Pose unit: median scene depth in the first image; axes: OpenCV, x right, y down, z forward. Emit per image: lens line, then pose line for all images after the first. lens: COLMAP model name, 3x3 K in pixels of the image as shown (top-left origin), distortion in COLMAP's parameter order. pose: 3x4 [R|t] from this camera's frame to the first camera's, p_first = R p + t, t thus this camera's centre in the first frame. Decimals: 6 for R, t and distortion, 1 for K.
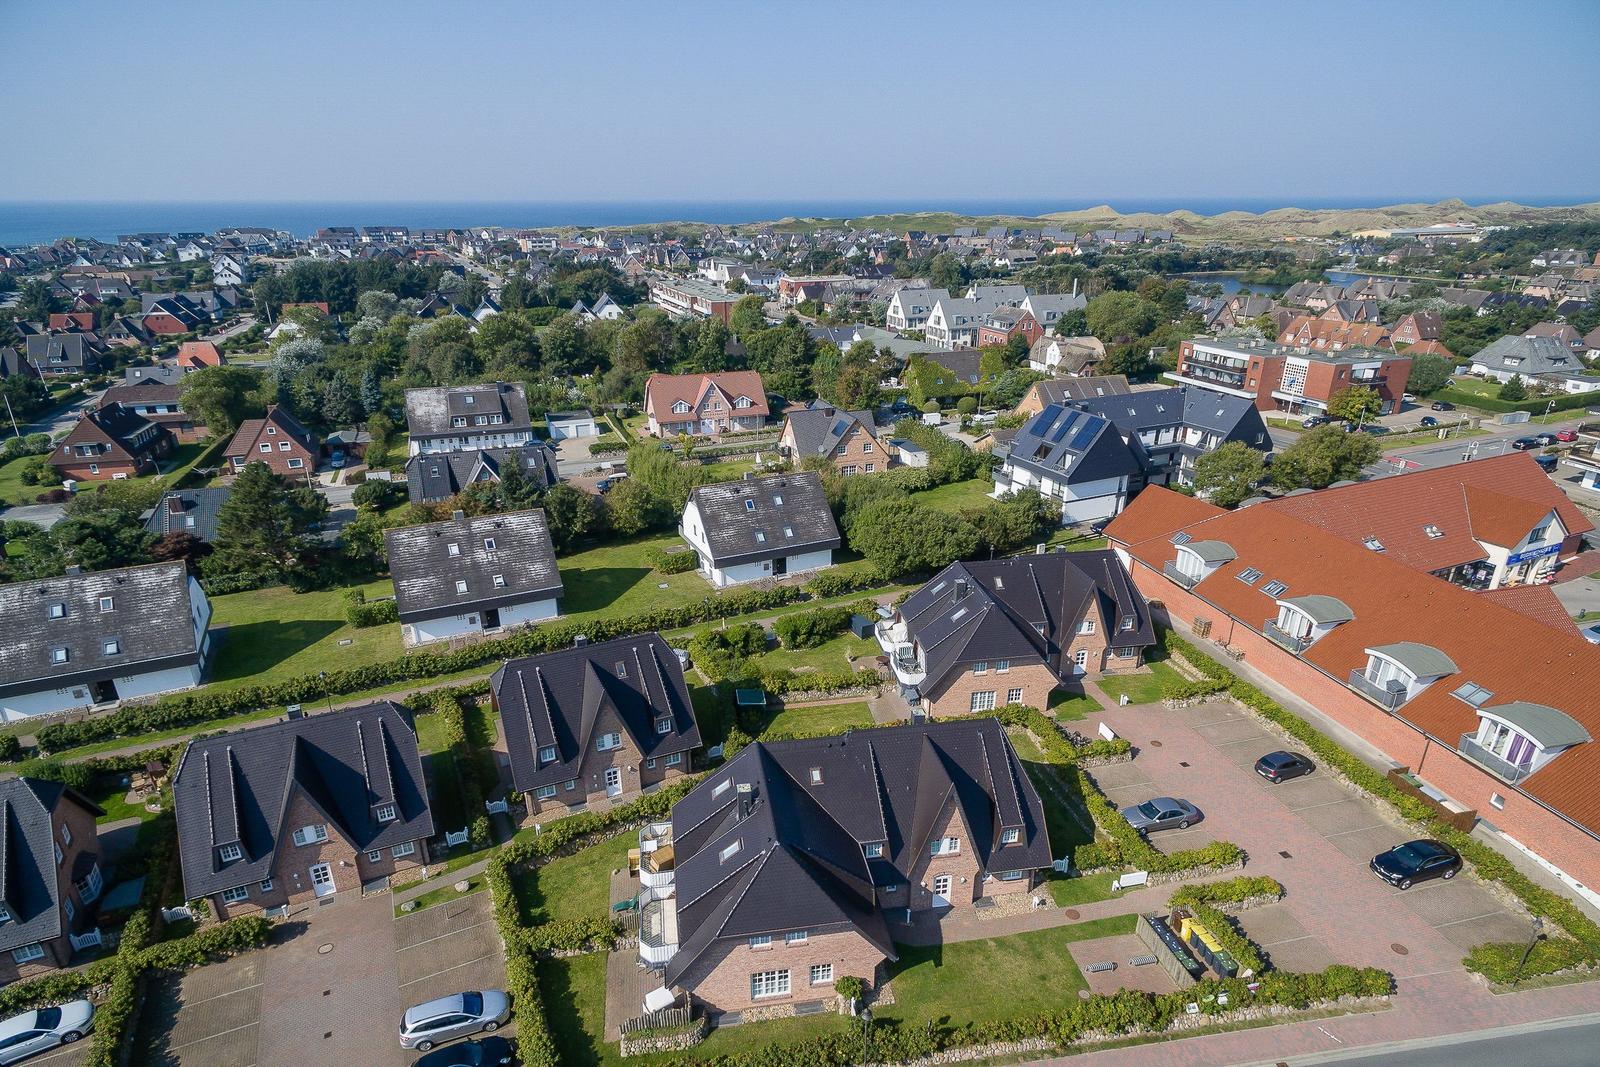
lens RADIAL K [[934.4, 0, 800.0], [0, 934.4, 533.5], [0, 0, 1]] dist [-0.001812, -0.000955]
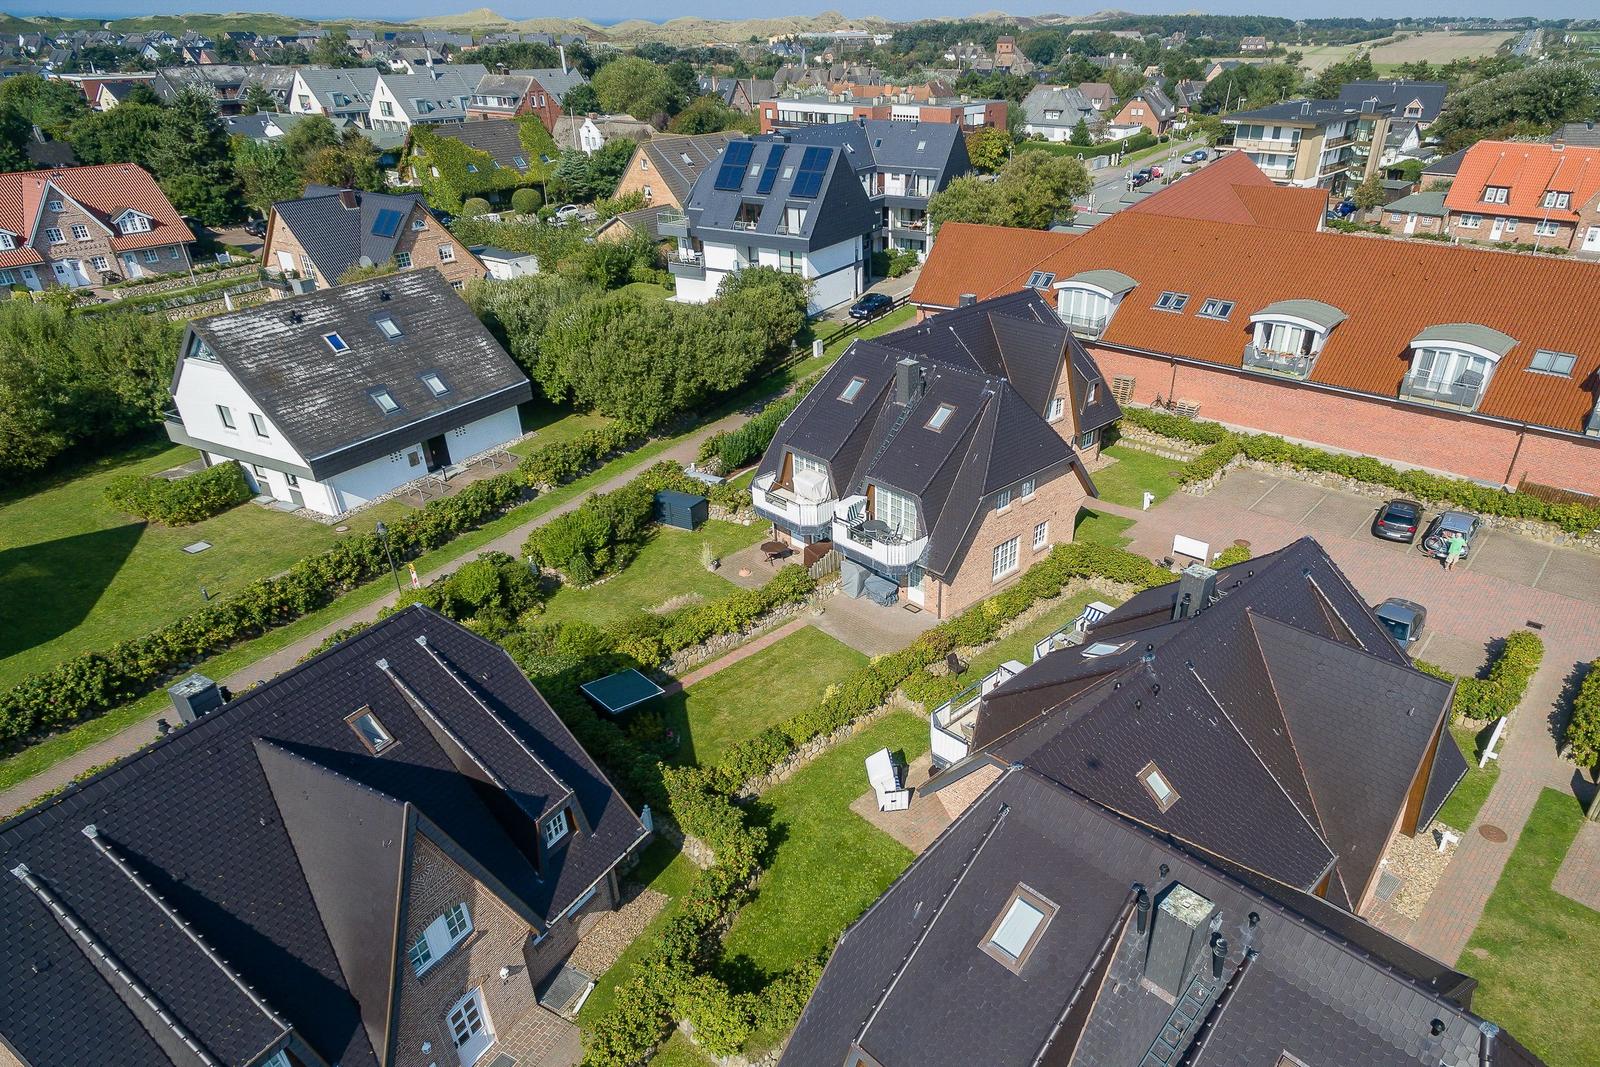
lens RADIAL K [[977.8, 0, 801.4], [0, 977.8, 611.4], [0, 0, 1]] dist [0.008417, 0.001192]
pose [[0.796705, -0.291253, 0.529559, -0.170399], [0.204569, 0.954456, 0.217176, 0.041416], [-0.568694, -0.064694, 0.820001, 0.432342]]
